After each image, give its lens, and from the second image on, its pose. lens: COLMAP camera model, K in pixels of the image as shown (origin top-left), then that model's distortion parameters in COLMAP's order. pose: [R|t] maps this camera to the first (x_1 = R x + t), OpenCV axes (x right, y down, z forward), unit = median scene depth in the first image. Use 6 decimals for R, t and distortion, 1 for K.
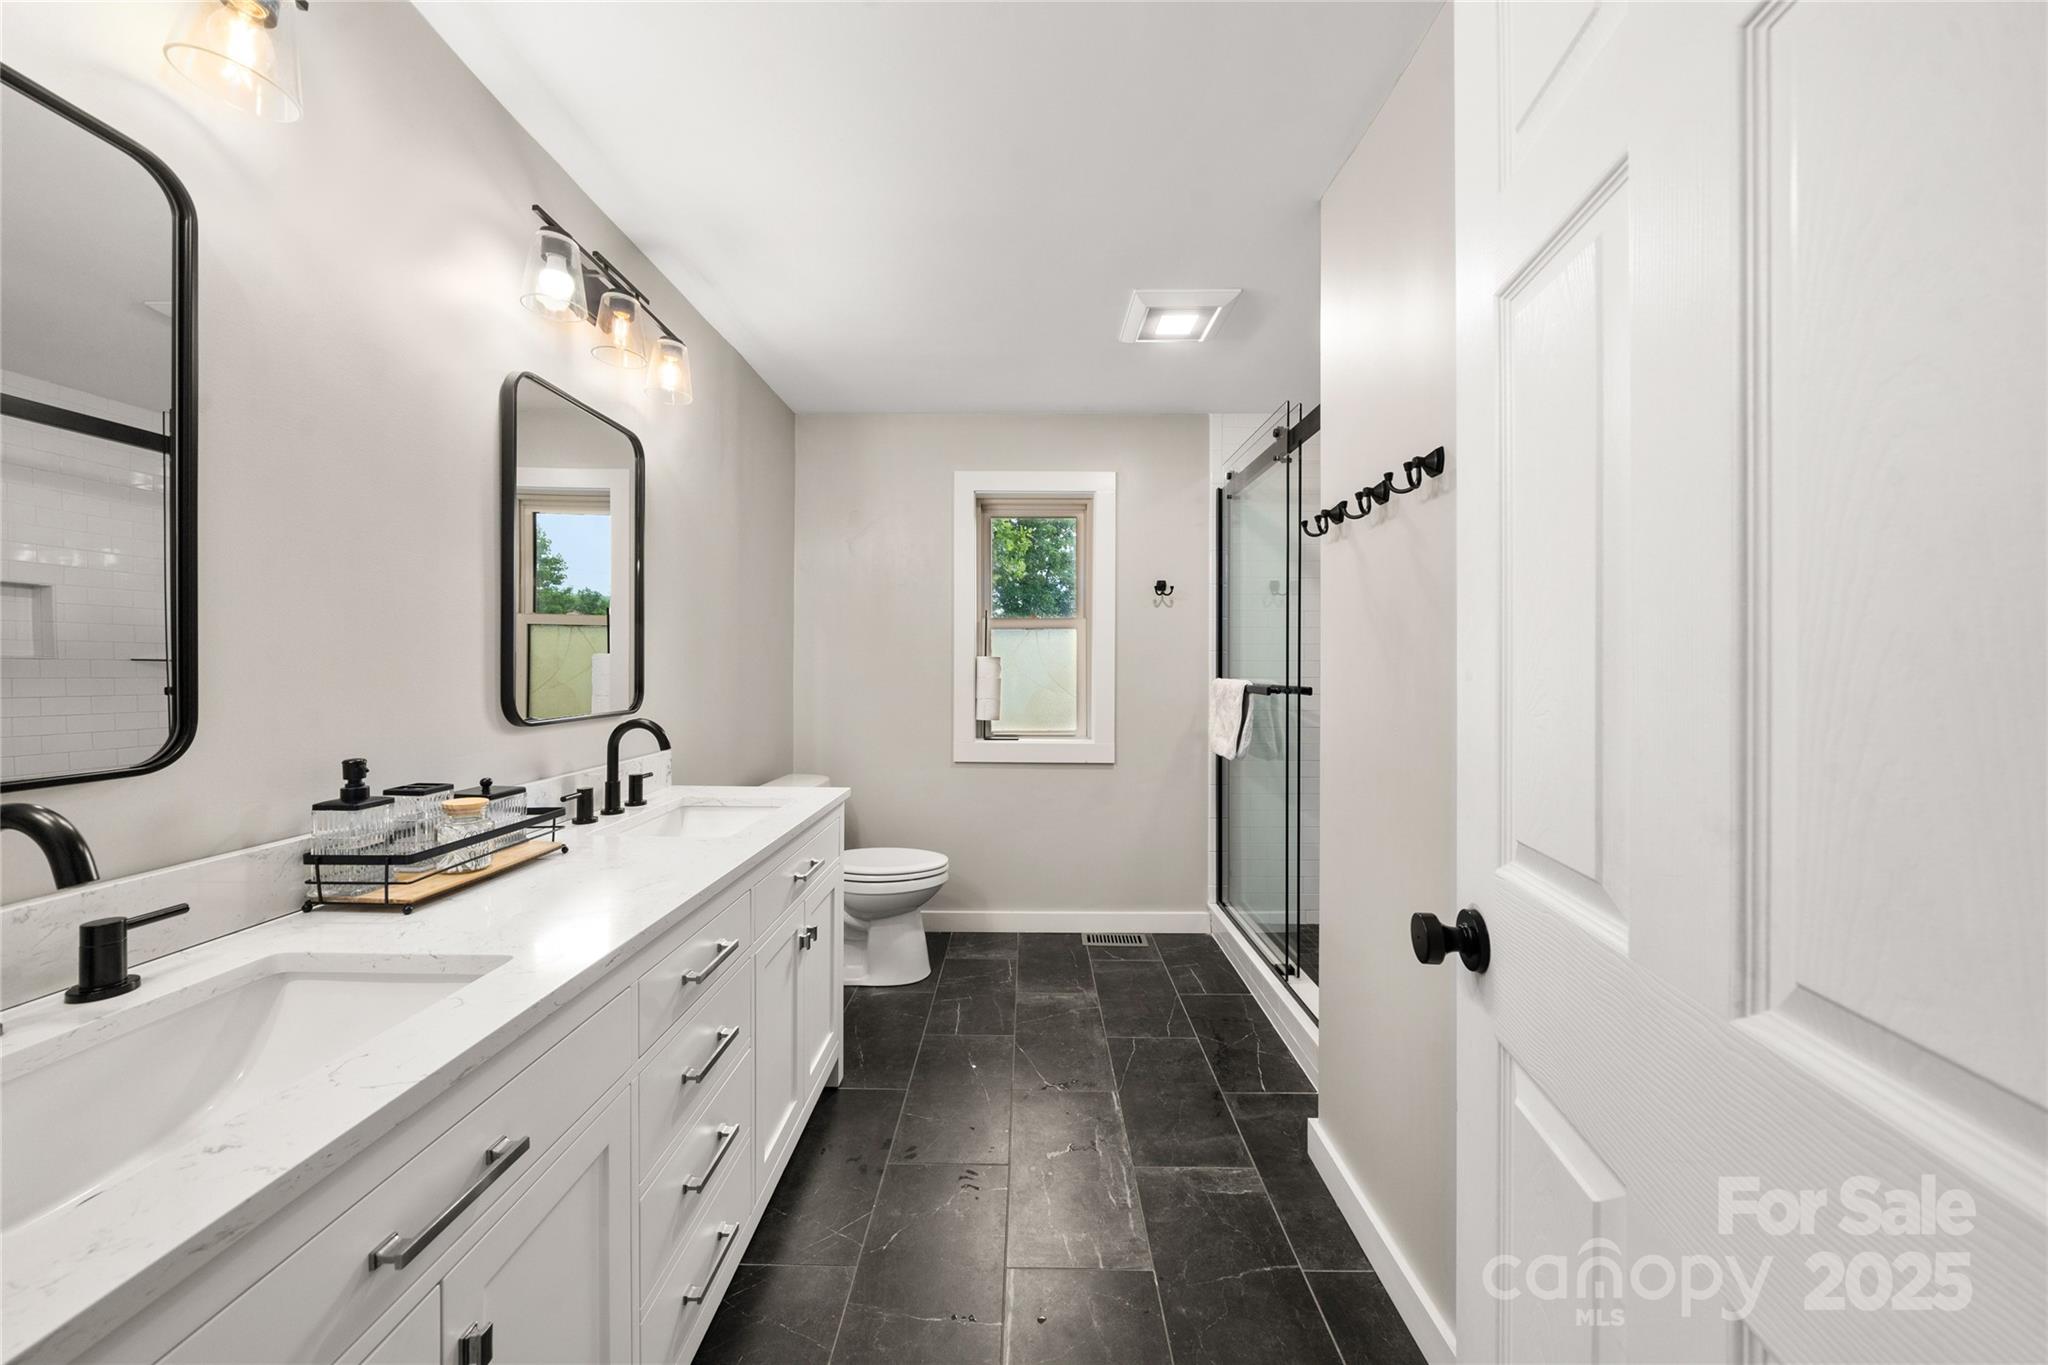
lens RADIAL K [[704.9, 0, 1021.5], [0, 704.9, 672.1], [0, 0, 1]] dist [-0.002107, -0.000267]
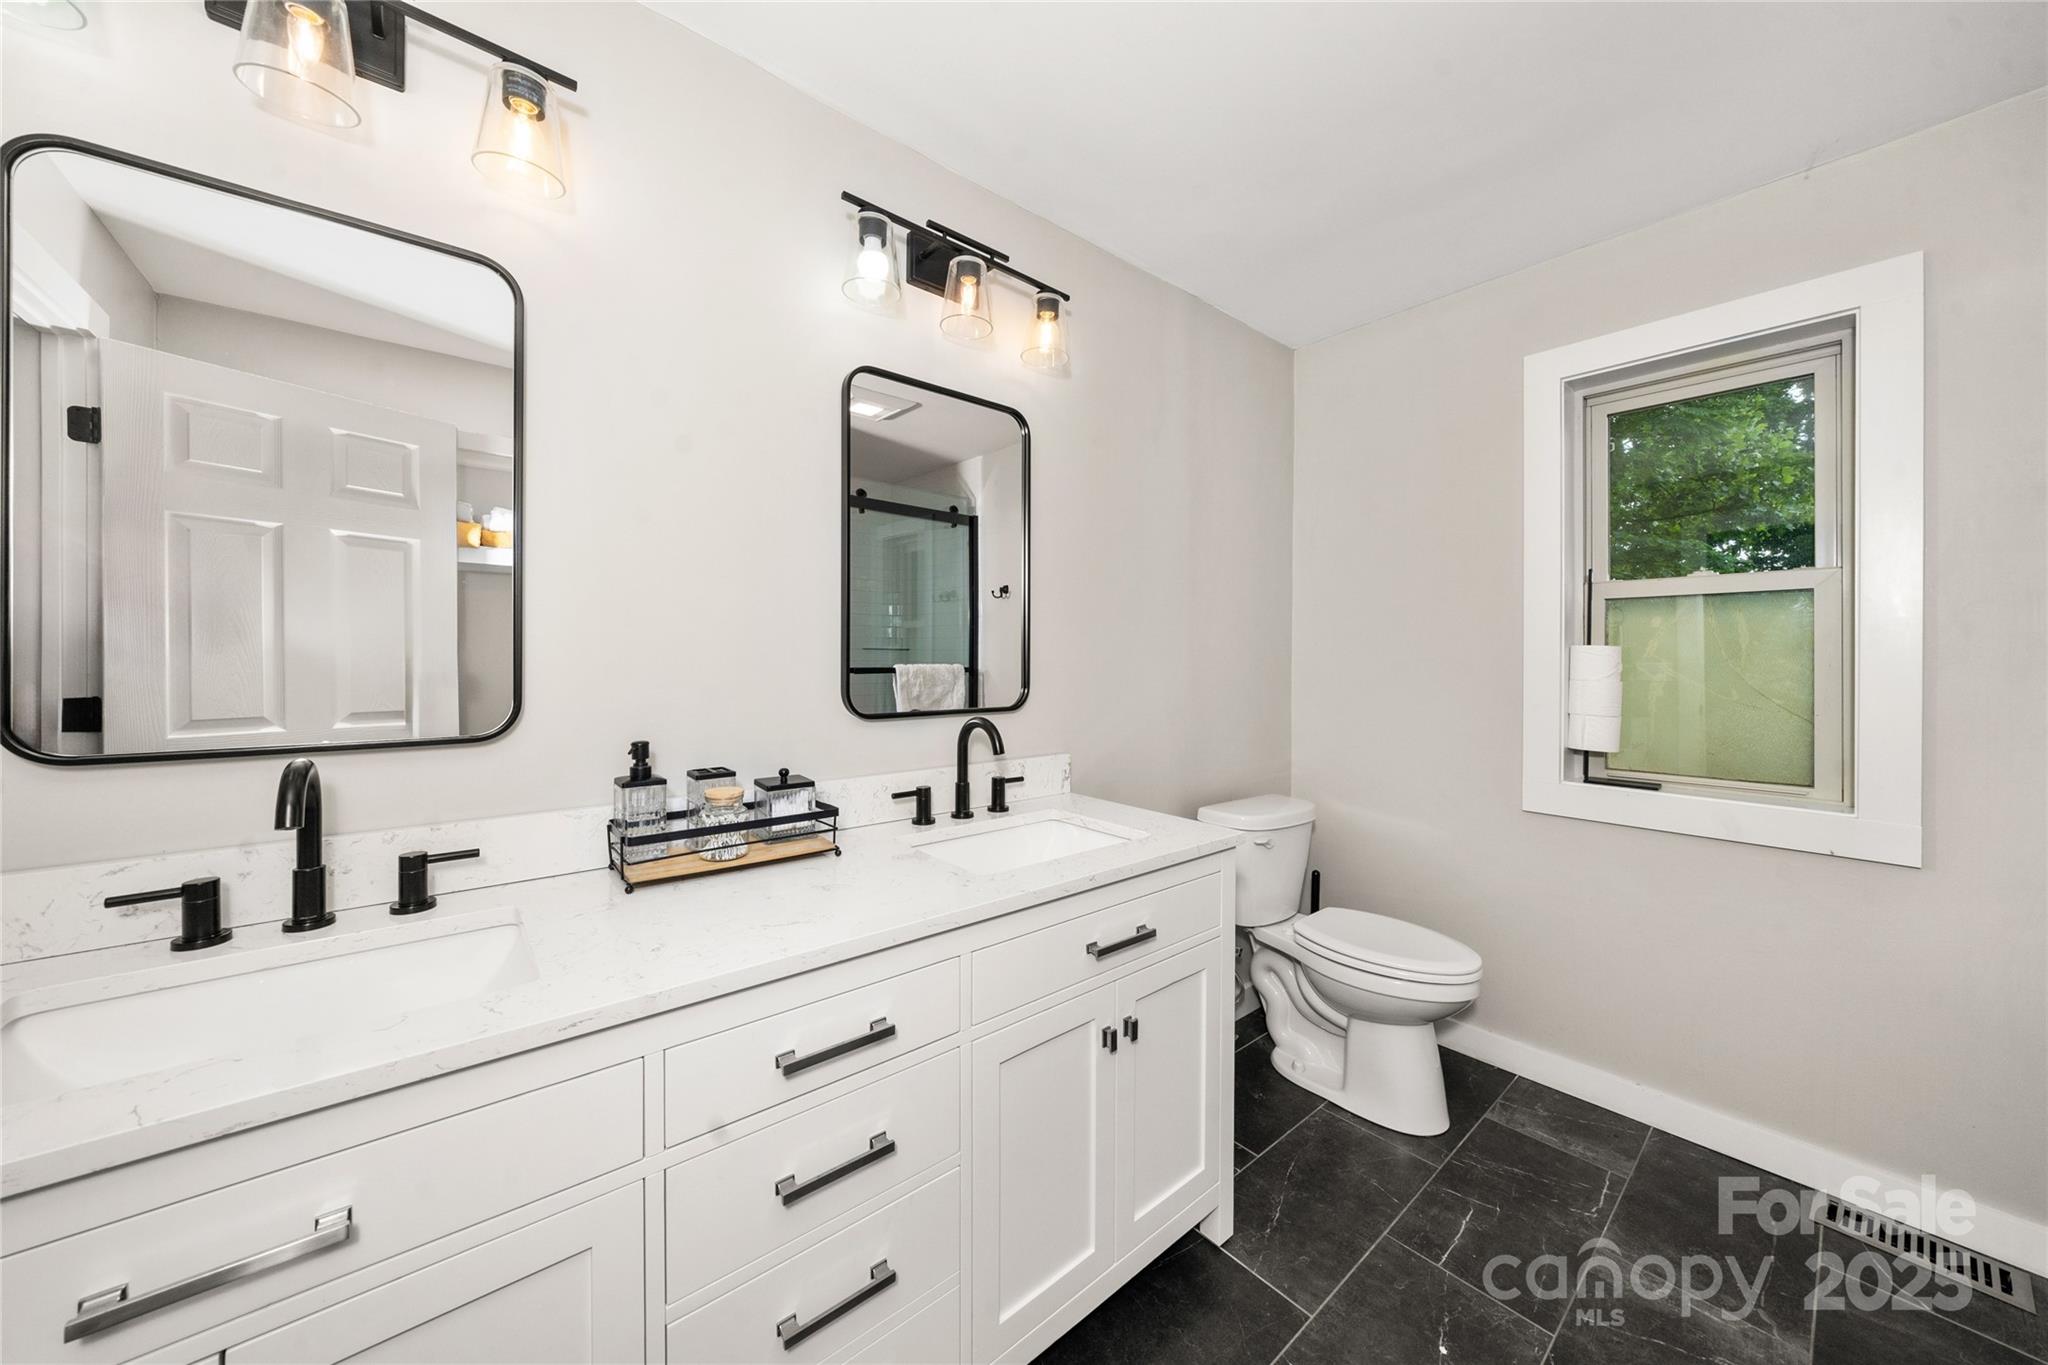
lens RADIAL K [[704.9, 0, 1022.8], [0, 704.9, 668.1], [0, 0, 1]] dist [-0.002107, -0.000267]
pose [[0.643988, -0.000987, -0.765035, 0.190135], [-0.001906, 0.999994, -0.002895, 0.004955], [0.765033, 0.003323, 0.643982, 0.460226]]
